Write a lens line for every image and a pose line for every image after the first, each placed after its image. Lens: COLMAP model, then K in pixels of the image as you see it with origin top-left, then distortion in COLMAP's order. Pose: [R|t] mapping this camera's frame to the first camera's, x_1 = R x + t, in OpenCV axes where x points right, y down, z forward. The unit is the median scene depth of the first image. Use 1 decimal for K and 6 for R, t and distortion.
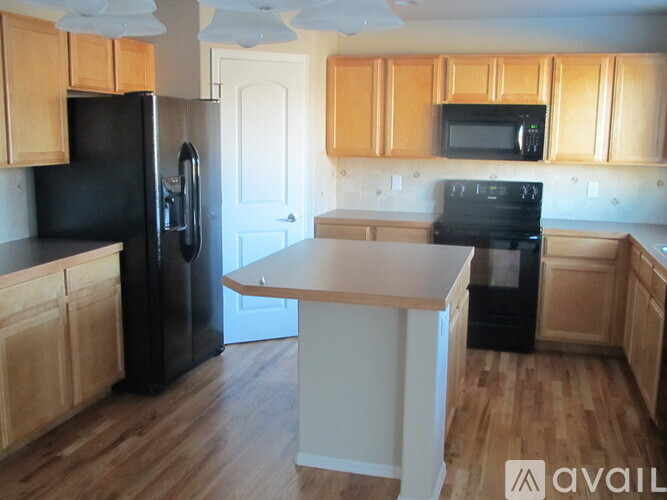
lens RADIAL K [[689.1, 0, 333.5], [0, 689.1, 250.0], [0, 0, 1]] dist [-0.058294, 0.014810]
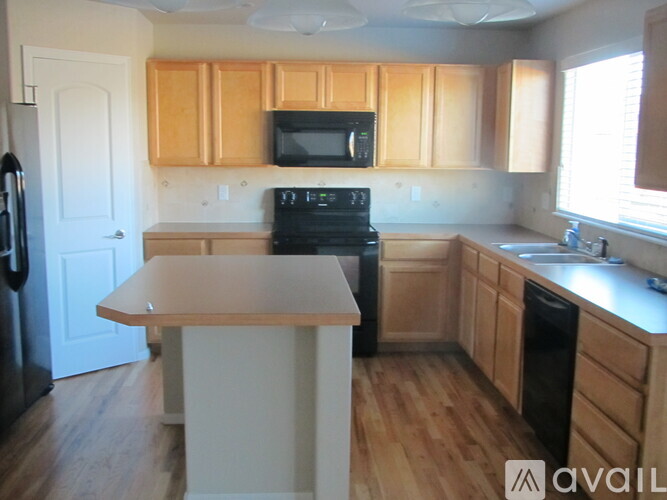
lens RADIAL K [[689.1, 0, 333.5], [0, 689.1, 250.0], [0, 0, 1]] dist [-0.058294, 0.014810]
pose [[0.945175, -0.053157, 0.322210, -0.088877], [0.057082, 0.998366, -0.002737, -0.007373], [-0.321538, 0.020980, 0.946664, 0.050997]]
